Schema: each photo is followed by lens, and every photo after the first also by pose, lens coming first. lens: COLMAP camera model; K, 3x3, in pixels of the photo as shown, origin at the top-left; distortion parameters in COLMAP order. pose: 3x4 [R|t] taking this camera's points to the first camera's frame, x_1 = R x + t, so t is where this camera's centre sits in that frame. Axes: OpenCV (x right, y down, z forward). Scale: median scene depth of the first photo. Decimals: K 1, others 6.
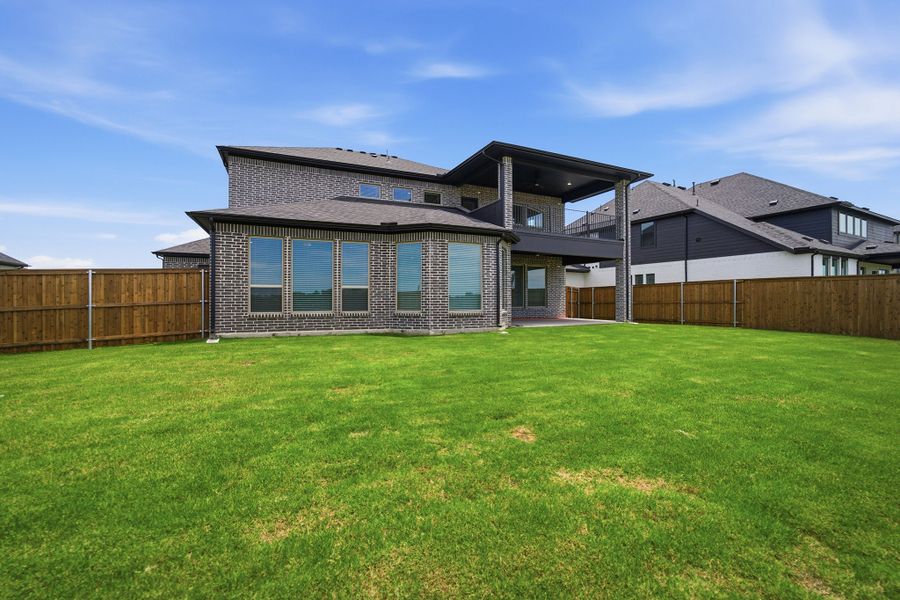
lens RADIAL K [[382.7, 0, 446.1], [0, 382.7, 301.6], [0, 0, 1]] dist [0.001180, 0.000035]
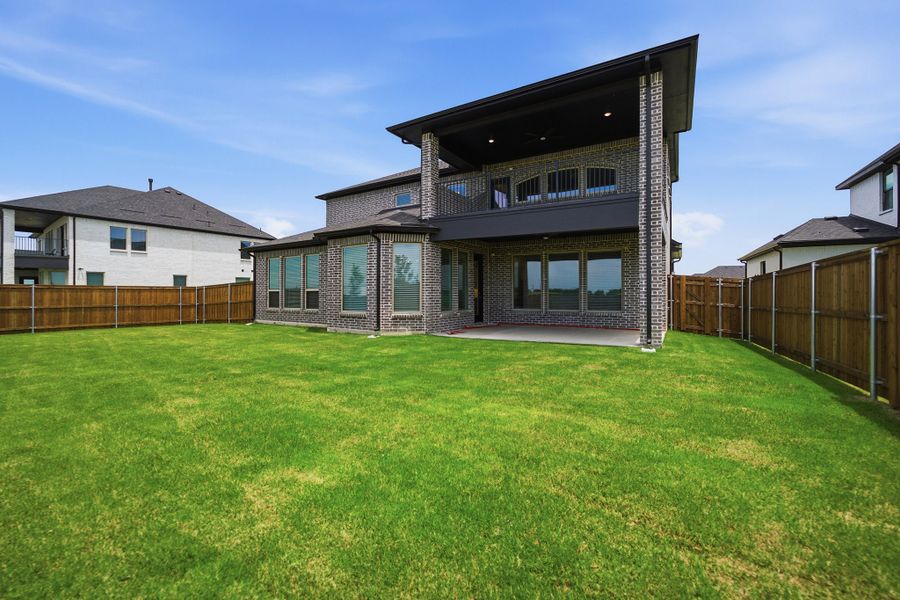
lens RADIAL K [[382.7, 0, 447.4], [0, 382.7, 303.8], [0, 0, 1]] dist [0.001180, 0.000035]
pose [[0.584369, 0.018723, -0.811272, 1.023943], [-0.005614, 0.999803, 0.019030, -0.018140], [0.811469, -0.006566, 0.584359, 0.609449]]
